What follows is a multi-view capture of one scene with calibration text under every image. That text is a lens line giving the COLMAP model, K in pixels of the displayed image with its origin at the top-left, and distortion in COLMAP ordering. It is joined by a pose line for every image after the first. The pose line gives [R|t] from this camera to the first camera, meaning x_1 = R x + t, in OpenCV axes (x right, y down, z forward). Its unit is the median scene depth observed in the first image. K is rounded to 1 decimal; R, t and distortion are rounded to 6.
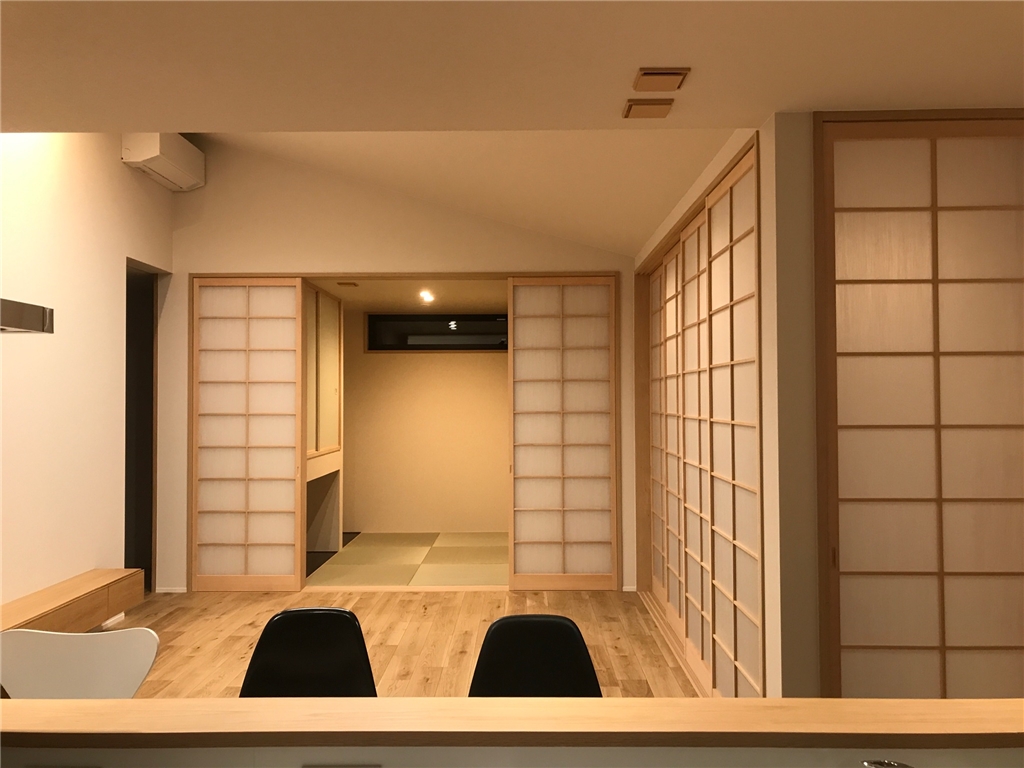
lens RADIAL K [[833.5, 0, 512.0], [0, 833.5, 384.0], [0, 0, 1]] dist [0.069341, -0.001160]
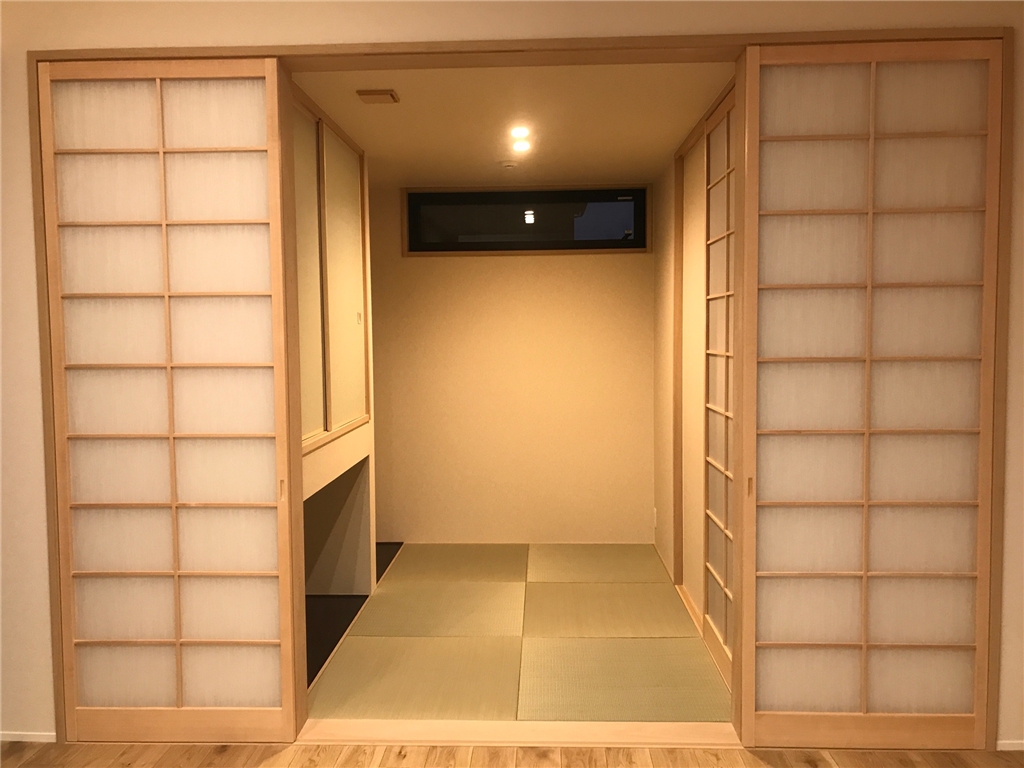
lens RADIAL K [[842.6, 0, 512.0], [0, 842.6, 384.0], [0, 0, 1]] dist [0.000835, 0.083287]
pose [[0.999585, -0.004377, -0.028487, -0.115440], [0.006788, 0.996351, 0.085079, 0.007831], [0.028010, -0.085237, 0.995967, 0.545579]]
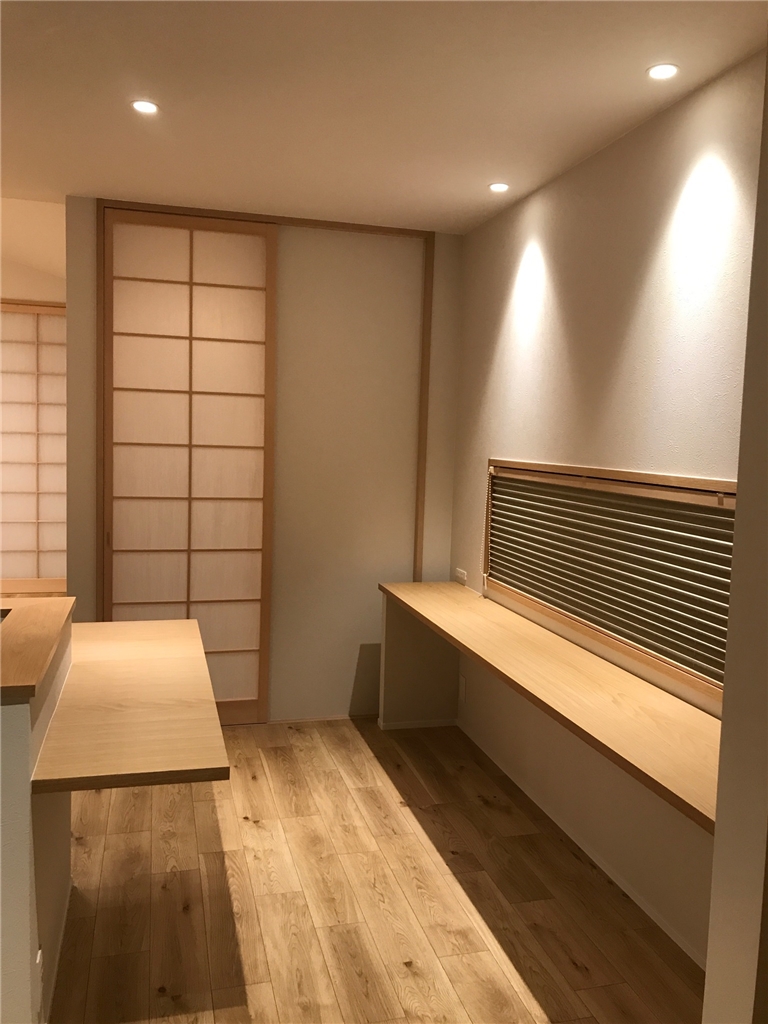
lens RADIAL K [[841.7, 0, 384.0], [0, 841.7, 512.0], [0, 0, 1]] dist [0.002692, 0.001393]
pose [[0.961238, 0.006830, 0.275637, 0.191927], [-0.038716, 0.993132, 0.110410, -0.002560], [-0.272989, -0.116802, 0.954900, -0.181130]]
